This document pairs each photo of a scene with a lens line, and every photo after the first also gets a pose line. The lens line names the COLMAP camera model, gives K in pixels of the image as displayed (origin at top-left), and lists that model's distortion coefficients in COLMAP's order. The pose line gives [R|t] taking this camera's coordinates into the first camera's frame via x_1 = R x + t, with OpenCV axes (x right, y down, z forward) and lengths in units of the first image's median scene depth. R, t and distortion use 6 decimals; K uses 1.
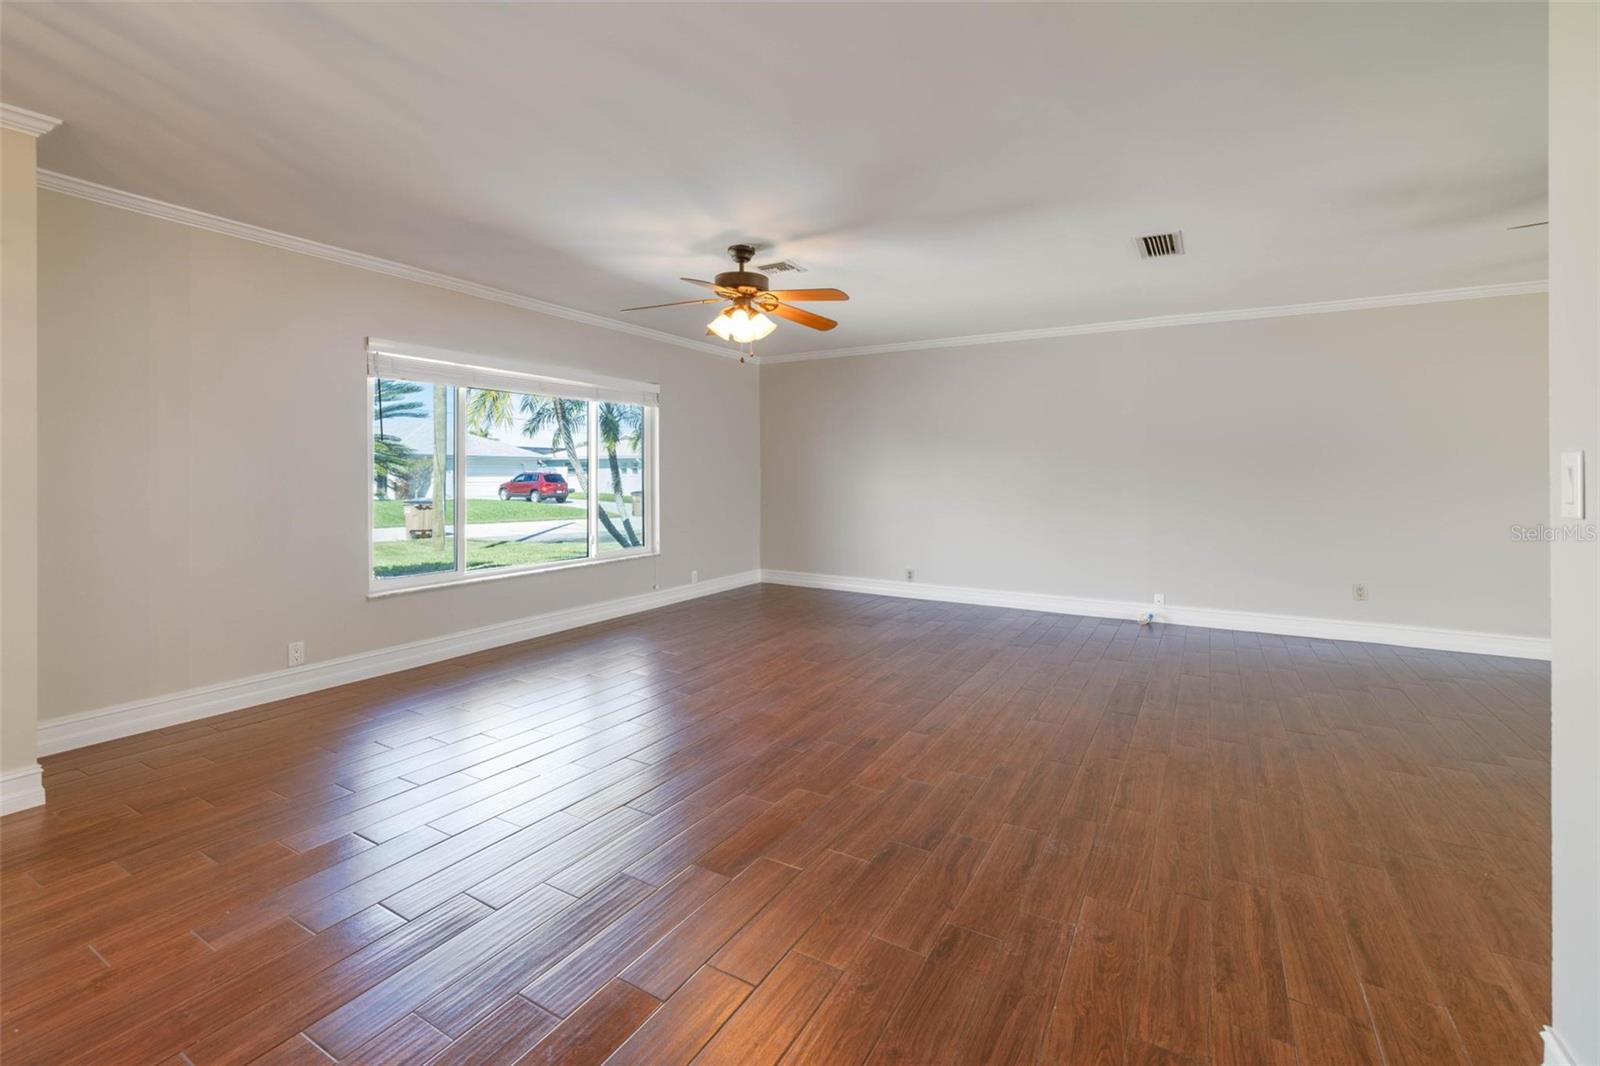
lens RADIAL K [[697.3, 0, 806.8], [0, 697.3, 471.8], [0, 0, 1]] dist [0.010579, 0.000218]
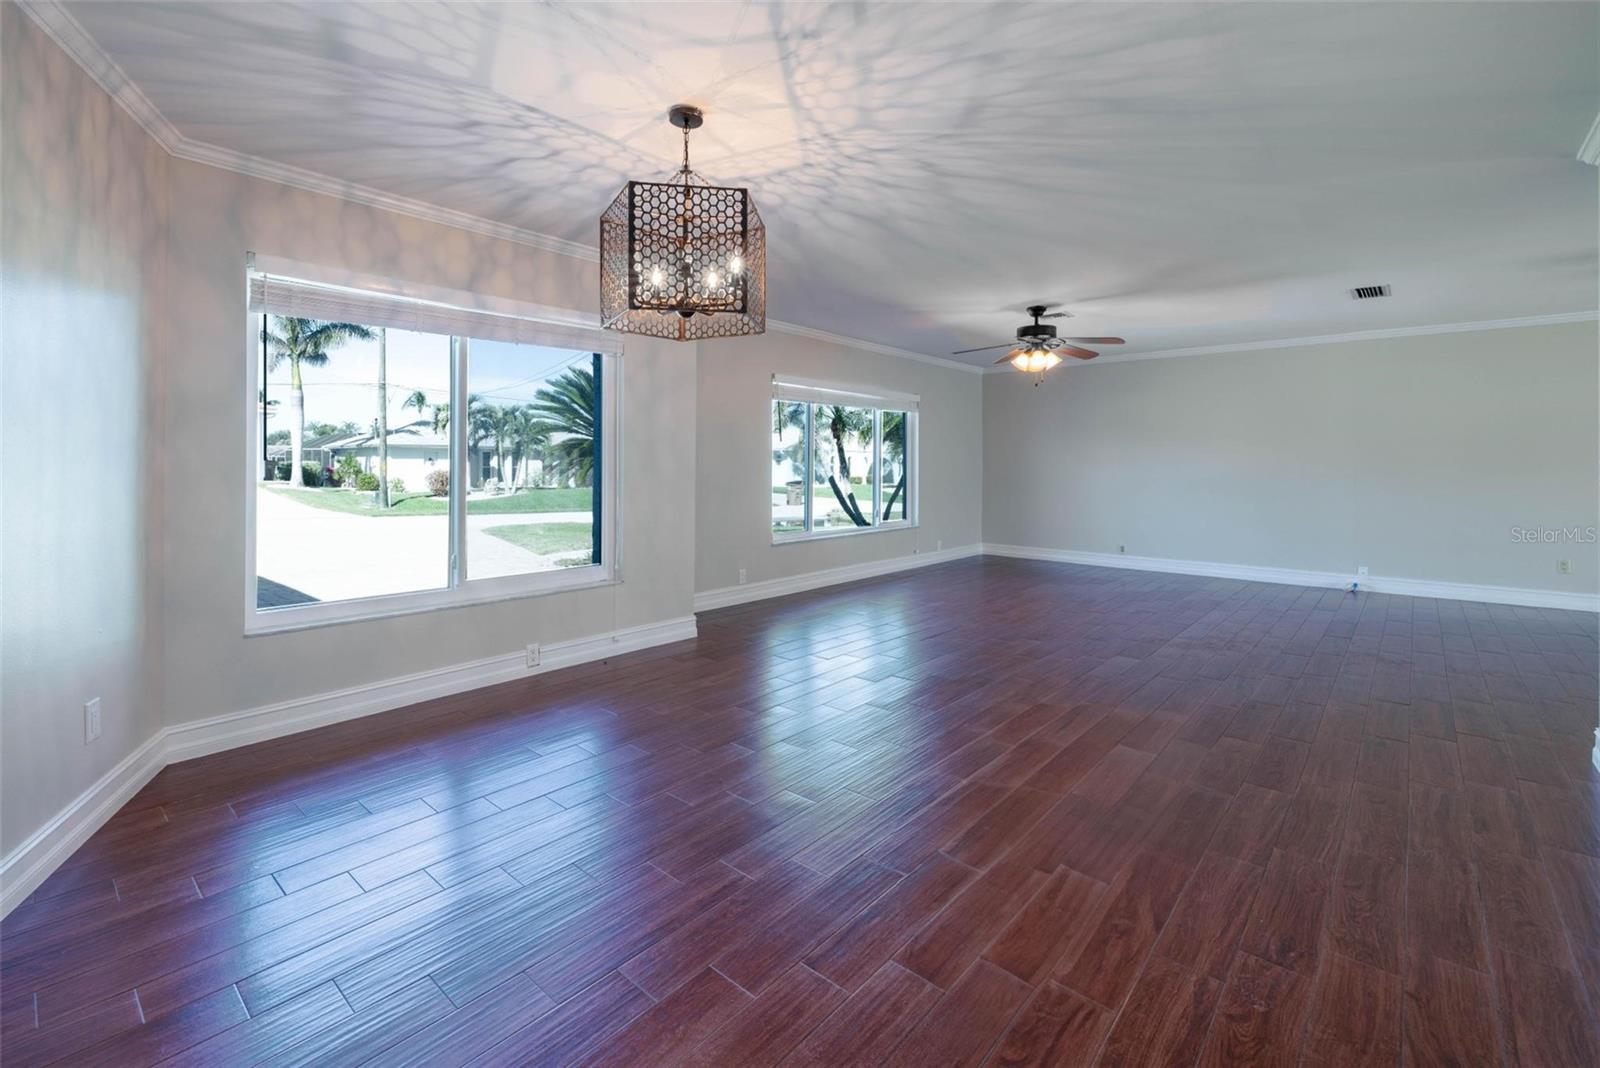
lens RADIAL K [[697.3, 0, 792.7], [0, 697.3, 462.1], [0, 0, 1]] dist [0.010579, 0.000218]
pose [[0.980148, 0.001369, -0.198262, -0.260575], [-0.001804, 0.999996, -0.002014, 0.003132], [0.198258, 0.002332, 0.980147, -0.448400]]
